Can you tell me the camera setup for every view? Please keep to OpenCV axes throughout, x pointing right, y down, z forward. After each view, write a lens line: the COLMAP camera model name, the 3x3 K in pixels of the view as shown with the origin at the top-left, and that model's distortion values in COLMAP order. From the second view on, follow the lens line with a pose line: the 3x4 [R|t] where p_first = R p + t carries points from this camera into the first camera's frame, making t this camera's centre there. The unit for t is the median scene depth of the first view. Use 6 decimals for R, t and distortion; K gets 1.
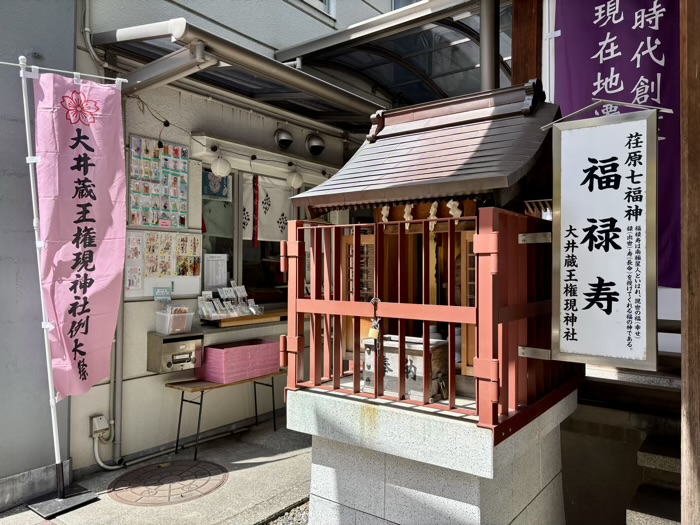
lens RADIAL K [[519.5, 0, 361.9], [0, 519.5, 251.1], [0, 0, 1]] dist [0.021766, -0.015484]
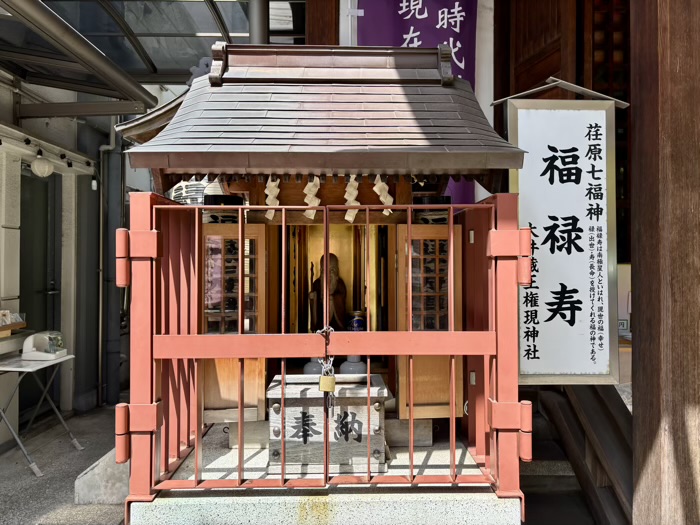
lens RADIAL K [[519.5, 0, 346.7], [0, 519.5, 252.9], [0, 0, 1]] dist [0.021766, -0.015484]
pose [[0.797819, 0.007851, 0.602847, -0.339907], [-0.013792, 0.999891, 0.005230, -0.000732], [-0.602740, -0.012487, 0.797840, 0.498922]]
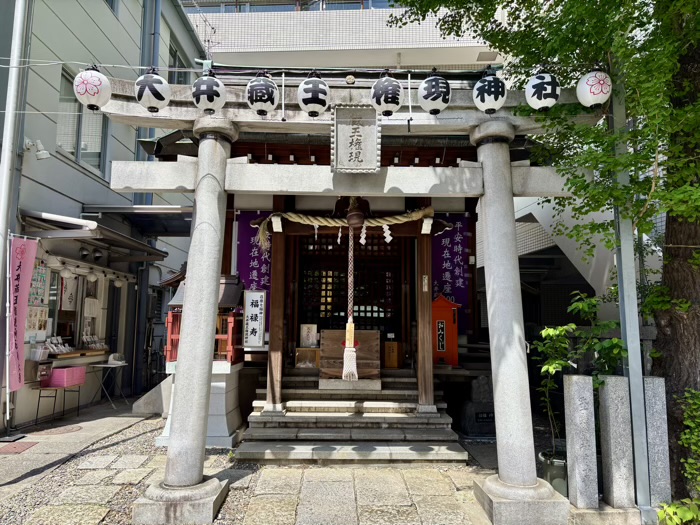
lens RADIAL K [[519.5, 0, 350.4], [0, 519.5, 263.1], [0, 0, 1]] dist [0.021766, -0.015484]
pose [[0.786974, 0.076877, 0.612177, -1.523749], [-0.020186, 0.994884, -0.098987, -0.068761], [-0.616655, 0.065543, 0.784500, -2.790562]]
